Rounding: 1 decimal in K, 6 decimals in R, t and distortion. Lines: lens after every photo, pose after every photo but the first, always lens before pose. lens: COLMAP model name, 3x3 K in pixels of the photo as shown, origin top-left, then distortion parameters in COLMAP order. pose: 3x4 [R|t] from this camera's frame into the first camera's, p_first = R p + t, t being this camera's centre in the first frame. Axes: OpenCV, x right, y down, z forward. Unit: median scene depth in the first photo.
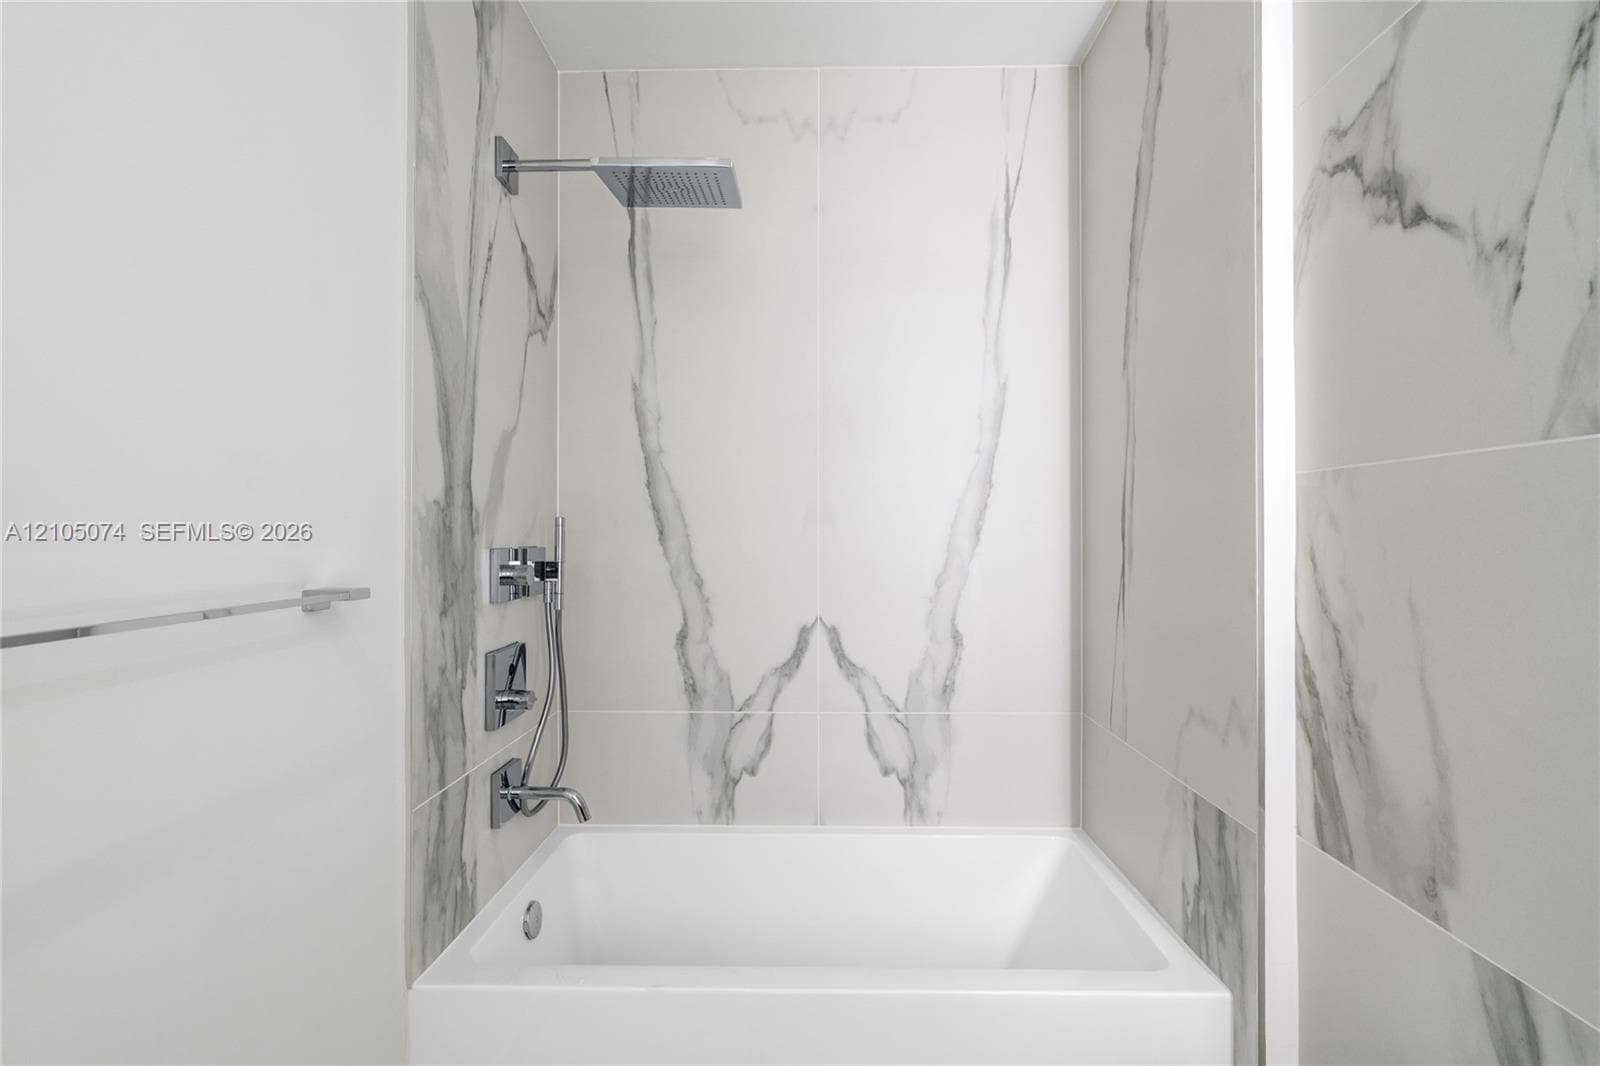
lens RADIAL K [[733.8, 0, 805.7], [0, 733.8, 531.4], [0, 0, 1]] dist [-0.005918, 0.000639]
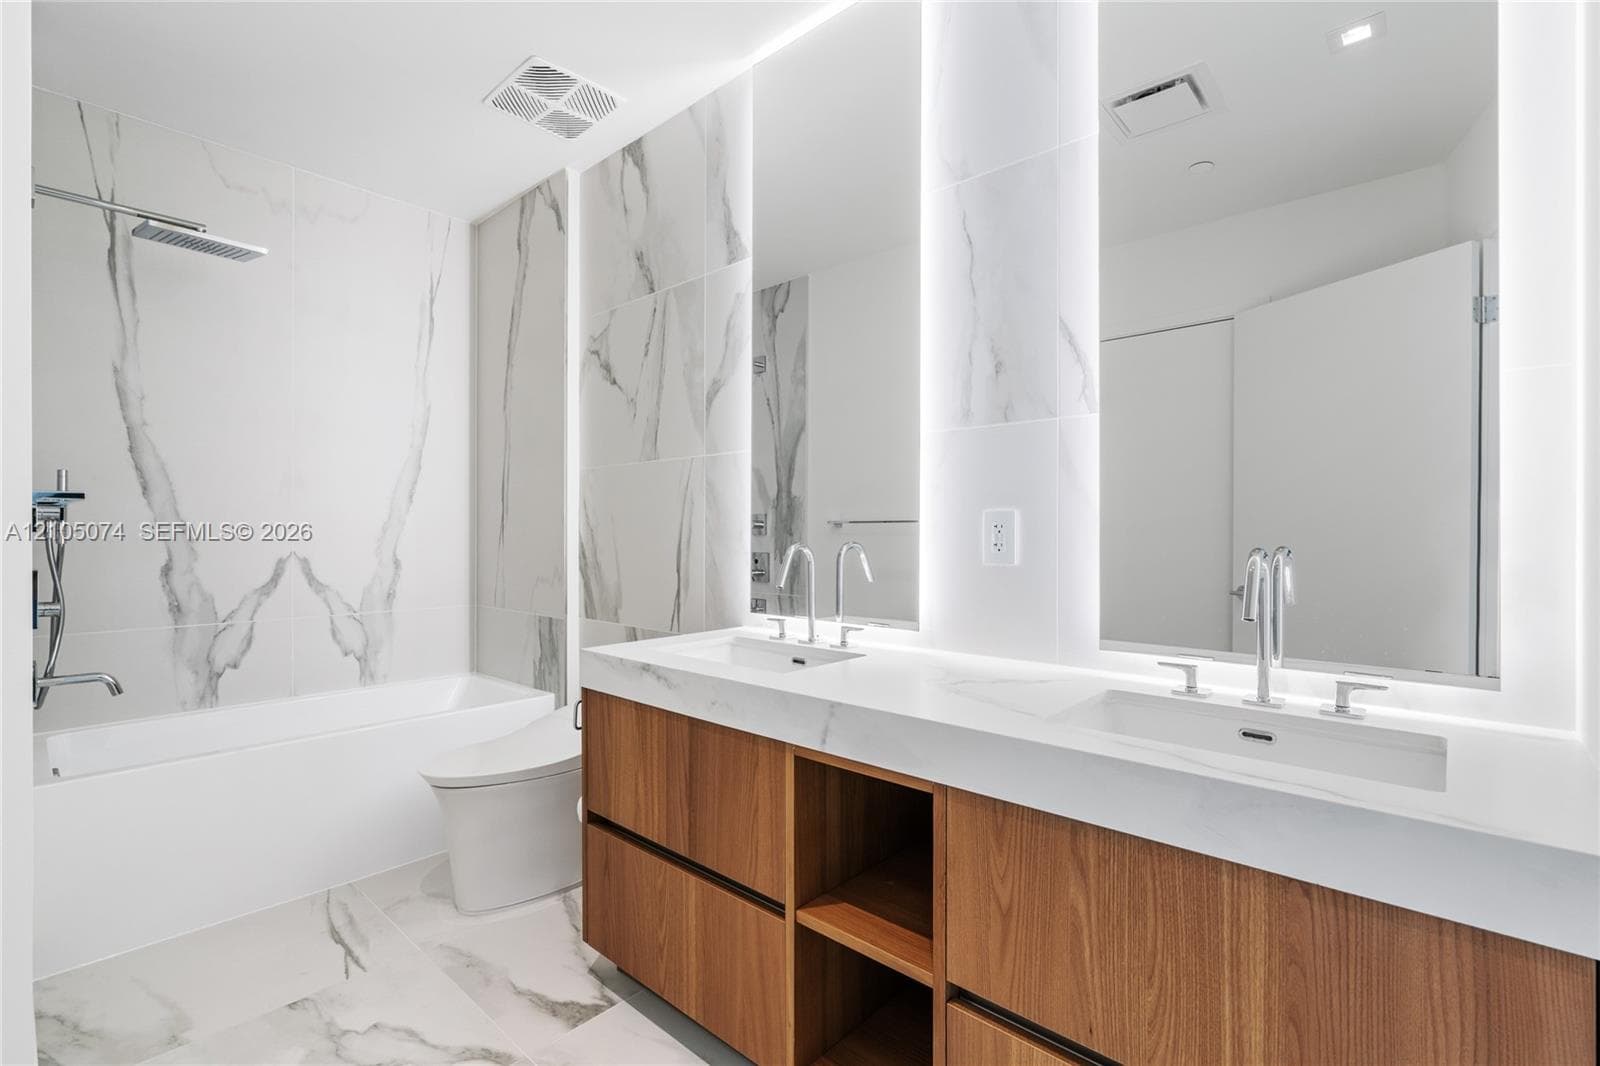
lens RADIAL K [[733.8, 0, 805.7], [0, 733.8, 531.4], [0, 0, 1]] dist [-0.005918, 0.000639]
pose [[0.663071, 0.003562, 0.748548, -0.390325], [-0.003133, 0.999993, -0.001984, 0.076857], [-0.748550, -0.001029, 0.663077, -0.703388]]
